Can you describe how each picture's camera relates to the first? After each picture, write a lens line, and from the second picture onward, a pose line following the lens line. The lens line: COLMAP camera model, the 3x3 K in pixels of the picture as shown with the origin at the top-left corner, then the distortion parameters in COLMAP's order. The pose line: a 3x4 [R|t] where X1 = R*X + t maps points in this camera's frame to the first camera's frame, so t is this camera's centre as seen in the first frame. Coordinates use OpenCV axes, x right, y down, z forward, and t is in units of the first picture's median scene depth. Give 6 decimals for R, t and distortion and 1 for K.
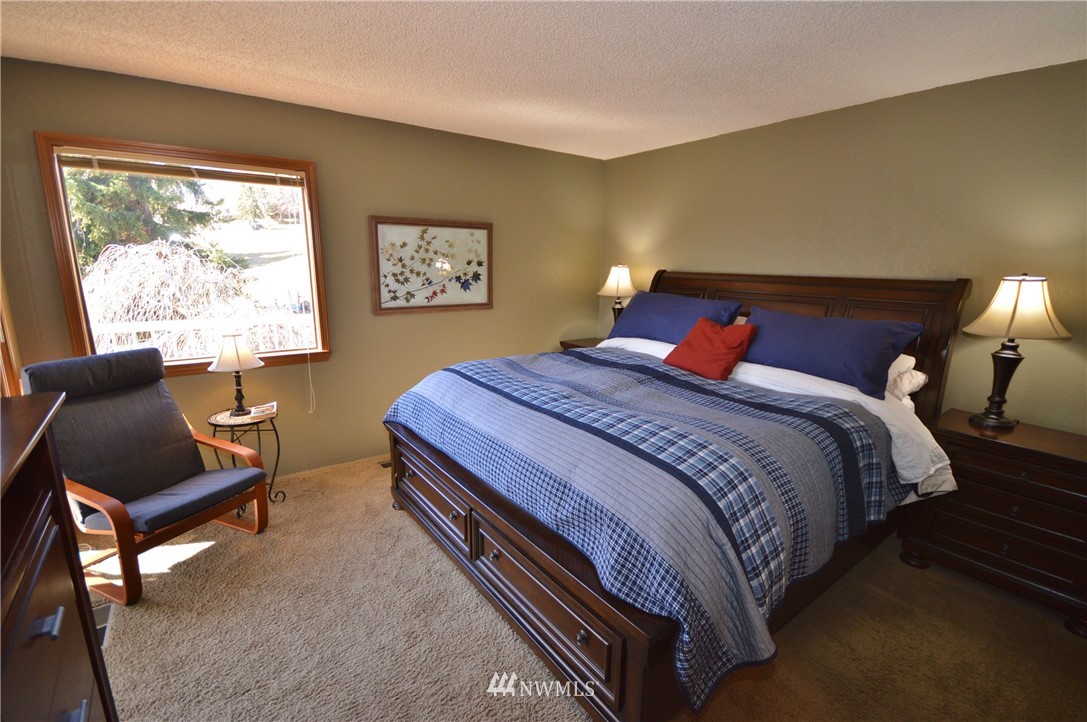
lens RADIAL K [[487.4, 0, 542.5], [0, 487.4, 368.7], [0, 0, 1]] dist [-0.000845, -0.000839]
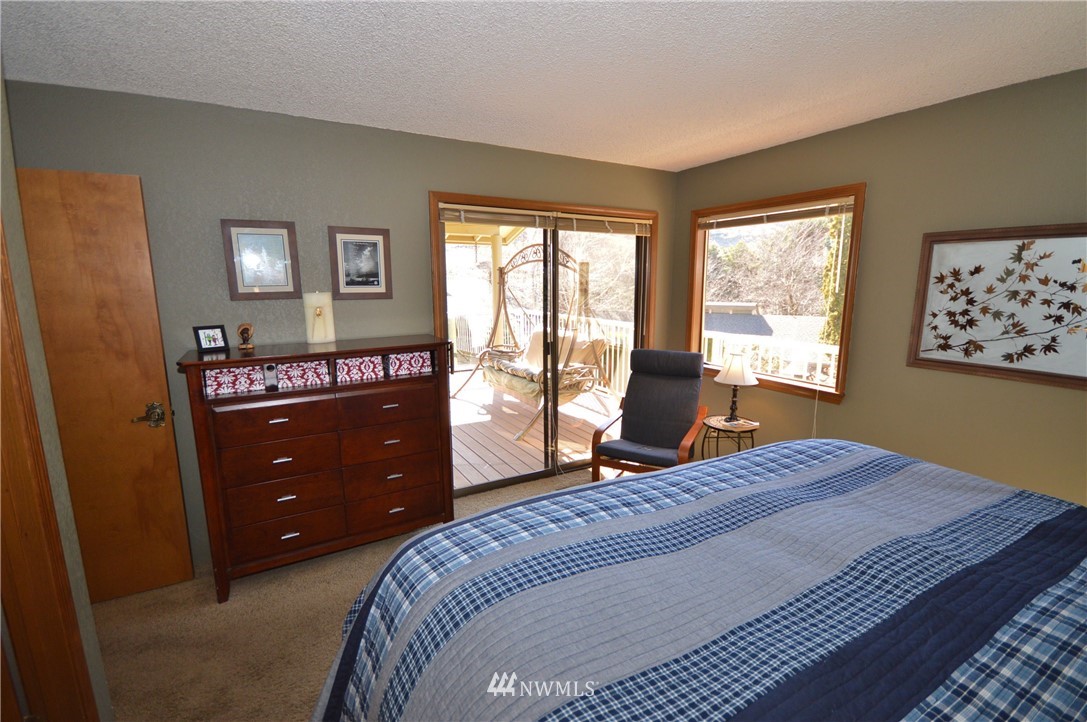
lens RADIAL K [[487.4, 0, 542.0], [0, 487.4, 358.9], [0, 0, 1]] dist [-0.000845, -0.000839]
pose [[-0.125645, 0.145245, -0.981385, 0.450686], [-0.220982, 0.960274, 0.170413, -0.120053], [0.967151, 0.238280, -0.088557, 0.511840]]
